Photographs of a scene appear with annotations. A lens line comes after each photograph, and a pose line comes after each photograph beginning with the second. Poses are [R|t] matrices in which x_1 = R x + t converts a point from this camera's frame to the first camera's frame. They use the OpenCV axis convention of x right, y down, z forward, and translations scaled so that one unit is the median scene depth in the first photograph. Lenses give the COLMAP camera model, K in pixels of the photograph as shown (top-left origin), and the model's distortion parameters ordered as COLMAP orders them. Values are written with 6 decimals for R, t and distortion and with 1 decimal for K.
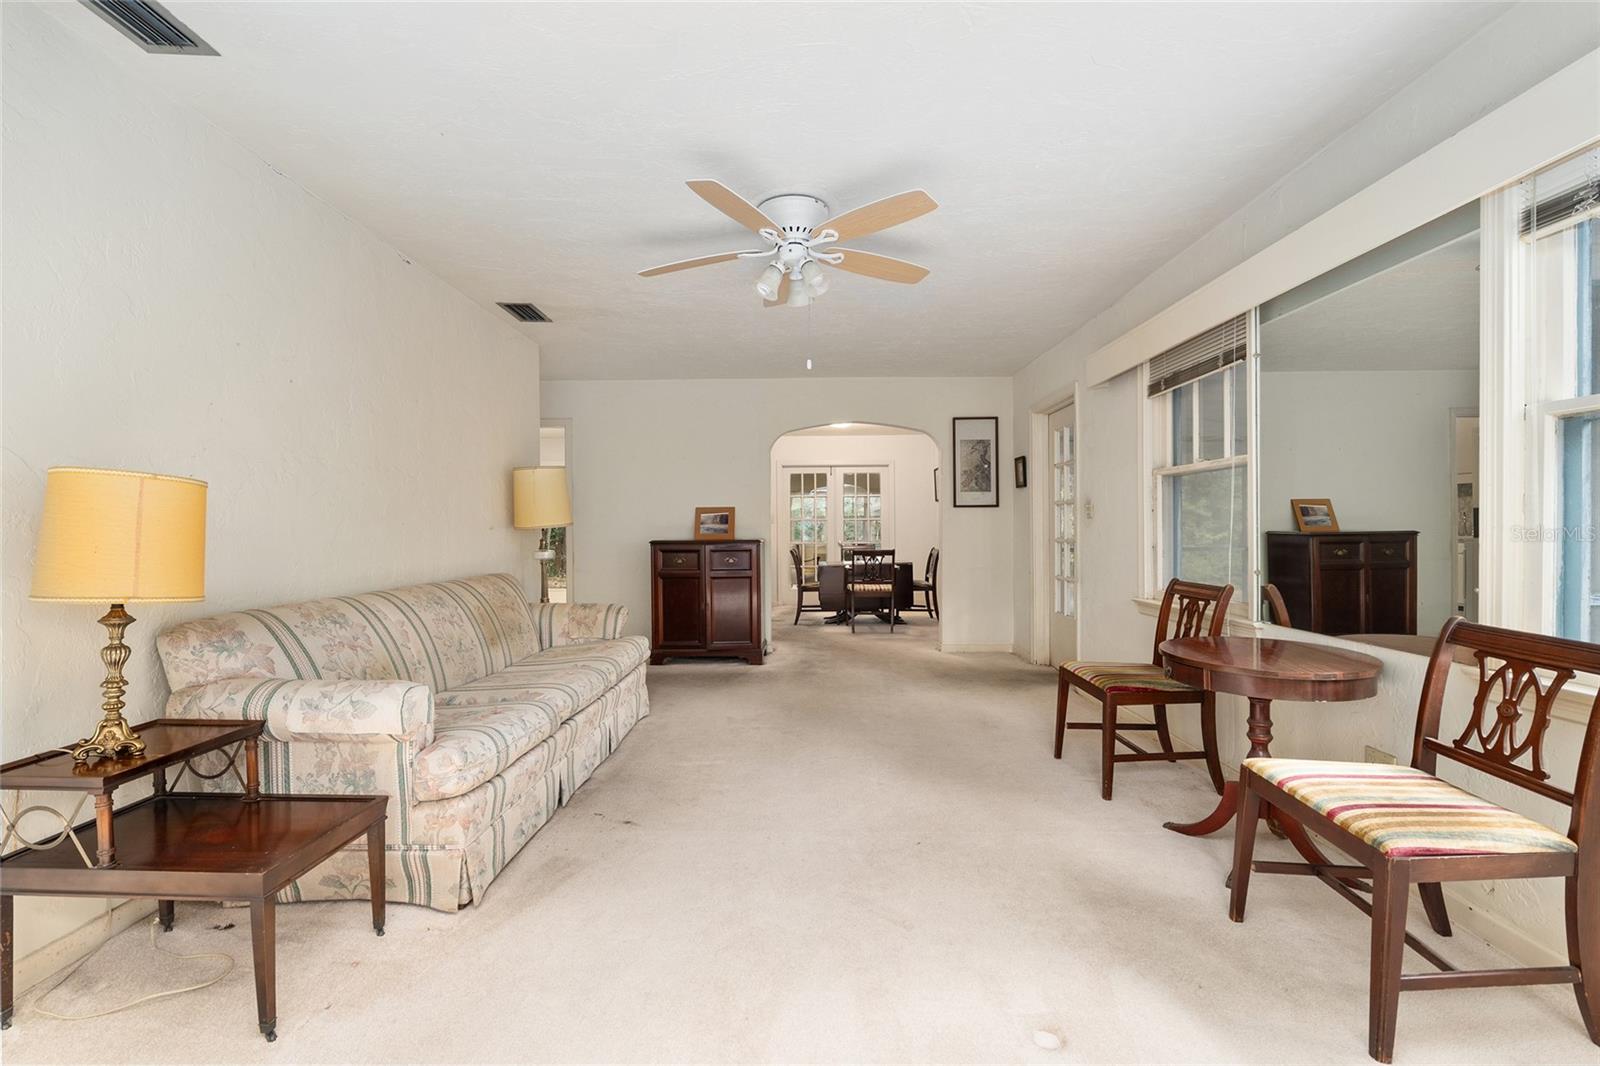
lens RADIAL K [[661.0, 0, 793.8], [0, 661.0, 535.5], [0, 0, 1]] dist [-0.010502, 0.000163]
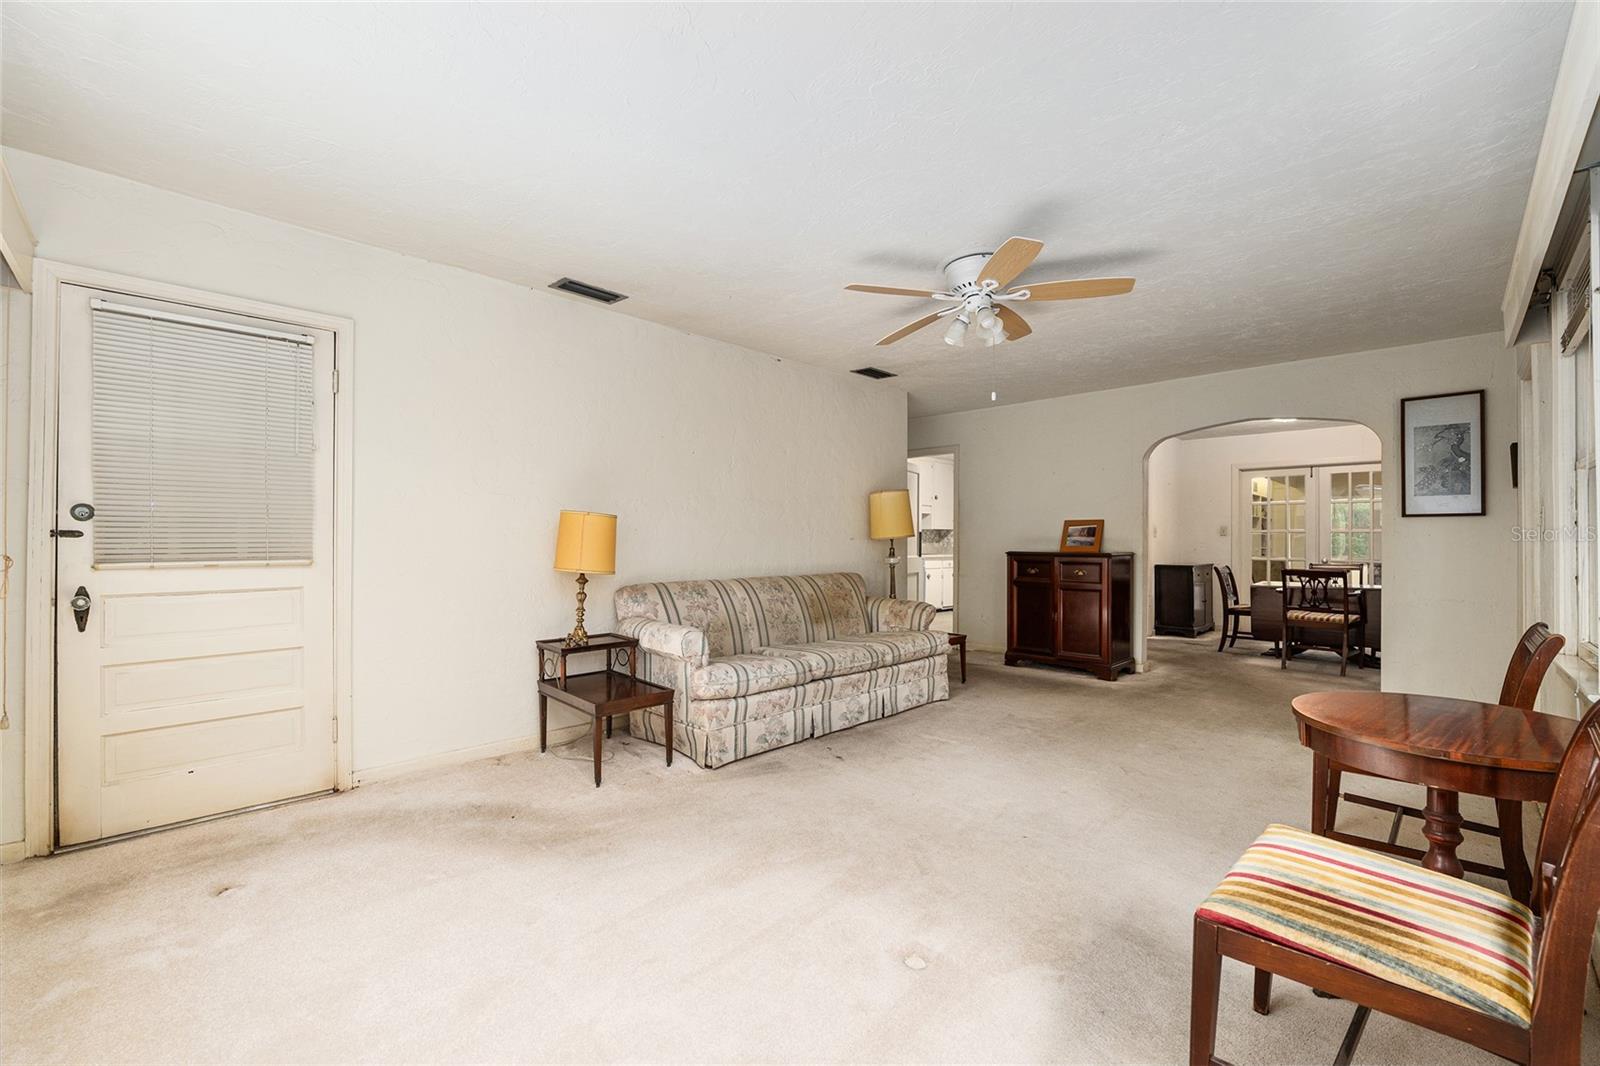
lens RADIAL K [[644.7, 0, 798.7], [0, 644.7, 535.7], [0, 0, 1]] dist [-0.011957, 0.000118]
pose [[0.715495, 0.006688, -0.698586, 0.522217], [-0.017205, 0.999820, -0.008050, -0.007277], [0.698406, 0.017779, 0.715481, -0.010649]]
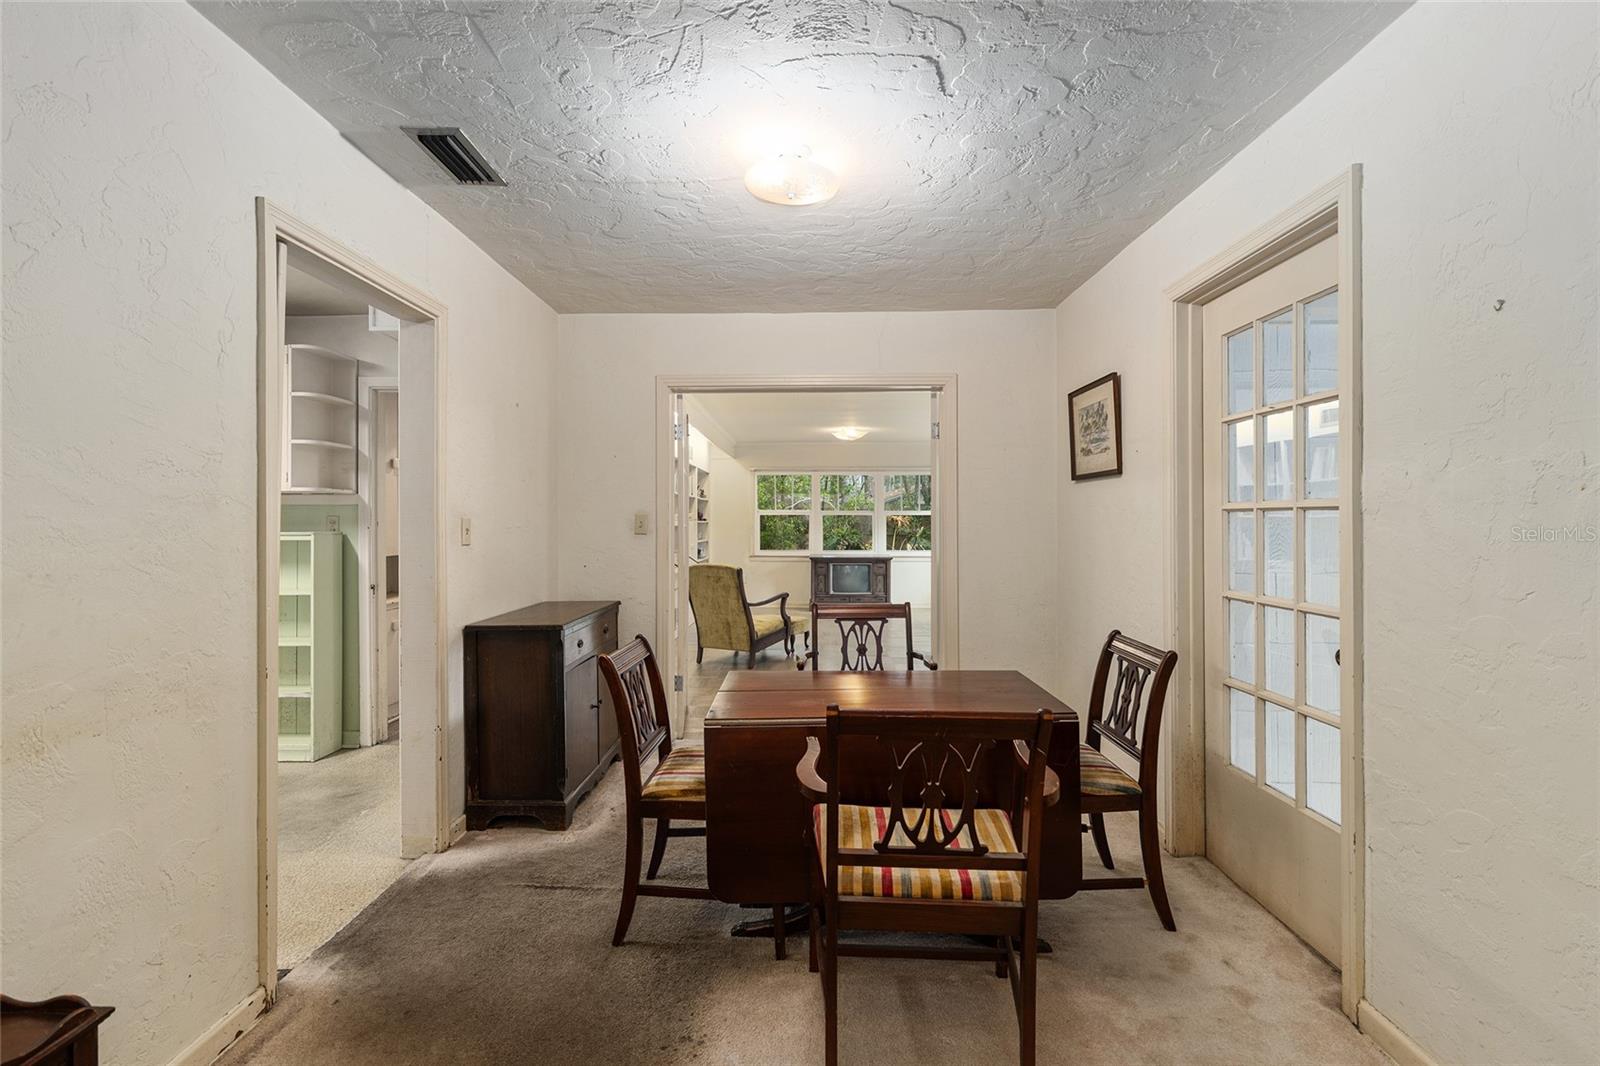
lens RADIAL K [[719.6, 0, 793.7], [0, 719.6, 522.1], [0, 0, 1]] dist [-0.000021, 0.000240]
pose [[0.999993, 0.003056, -0.002048, 0.190956], [-0.003073, 0.999961, -0.008268, -0.075812], [0.002023, 0.008275, 0.999964, 1.901800]]
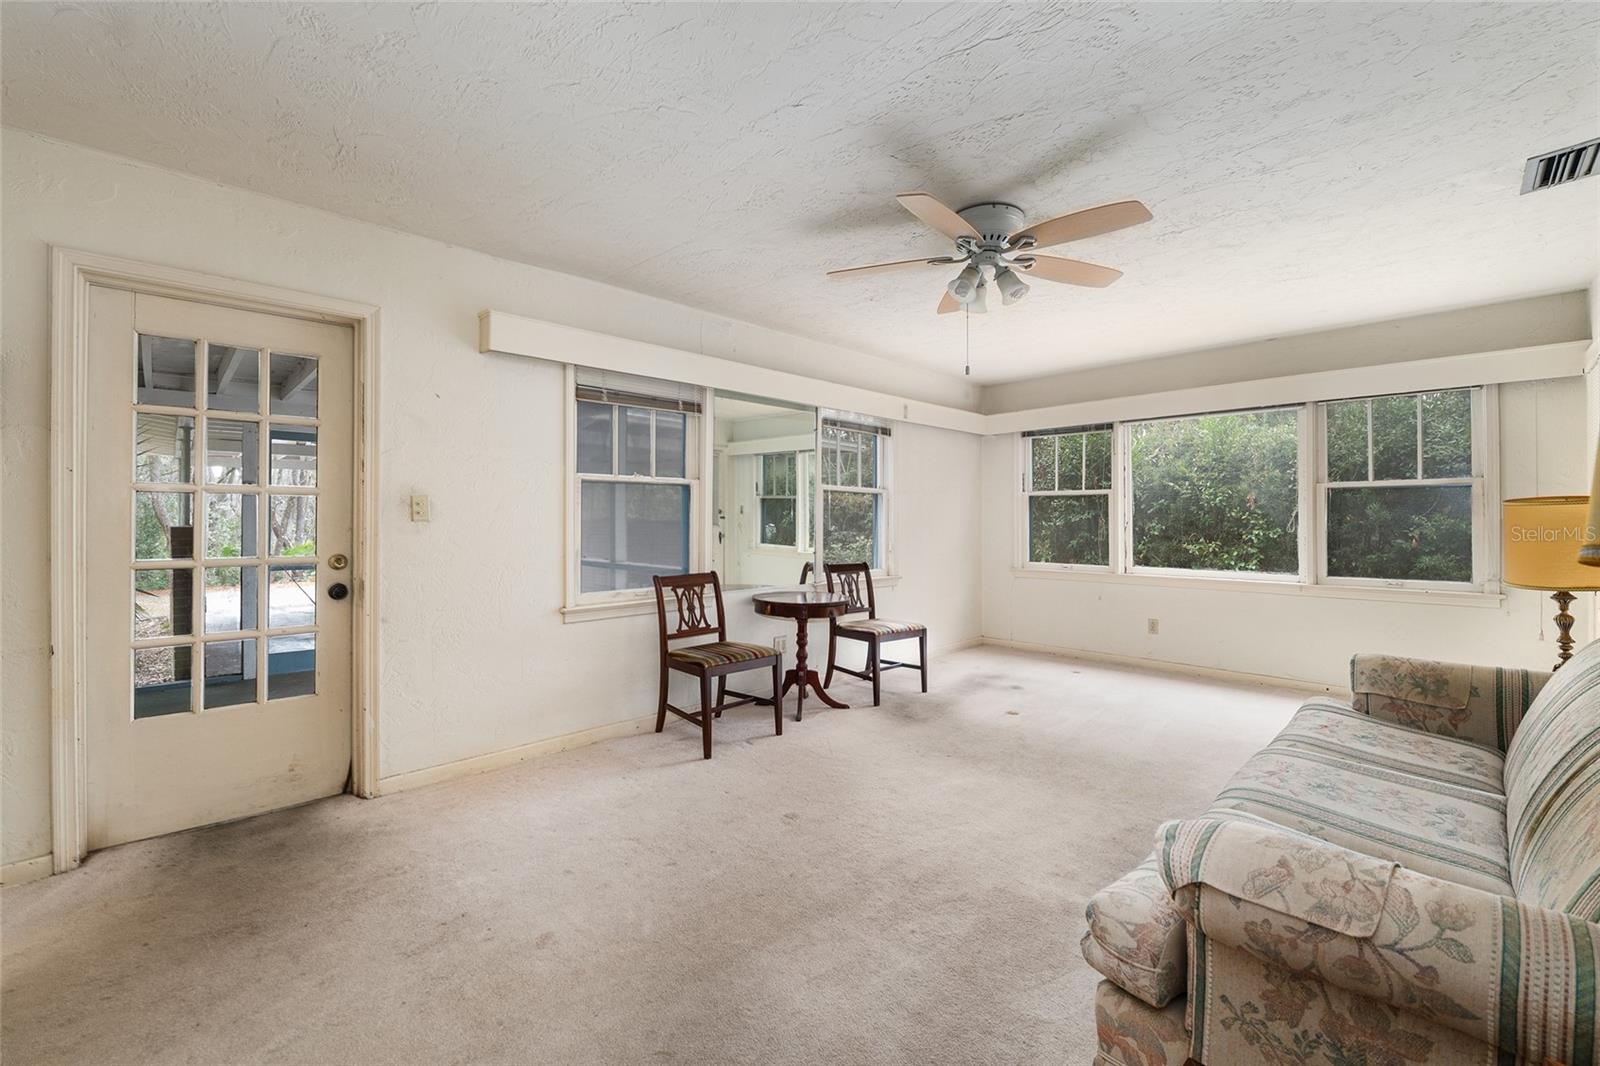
lens RADIAL K [[662.1, 0, 798.2], [0, 662.1, 513.8], [0, 0, 1]] dist [-0.012578, -0.000005]
pose [[-0.706902, 0.009706, 0.707245, -0.469130], [0.010451, 0.999940, -0.003277, -0.039888], [-0.707234, 0.005075, -0.706961, 1.784654]]
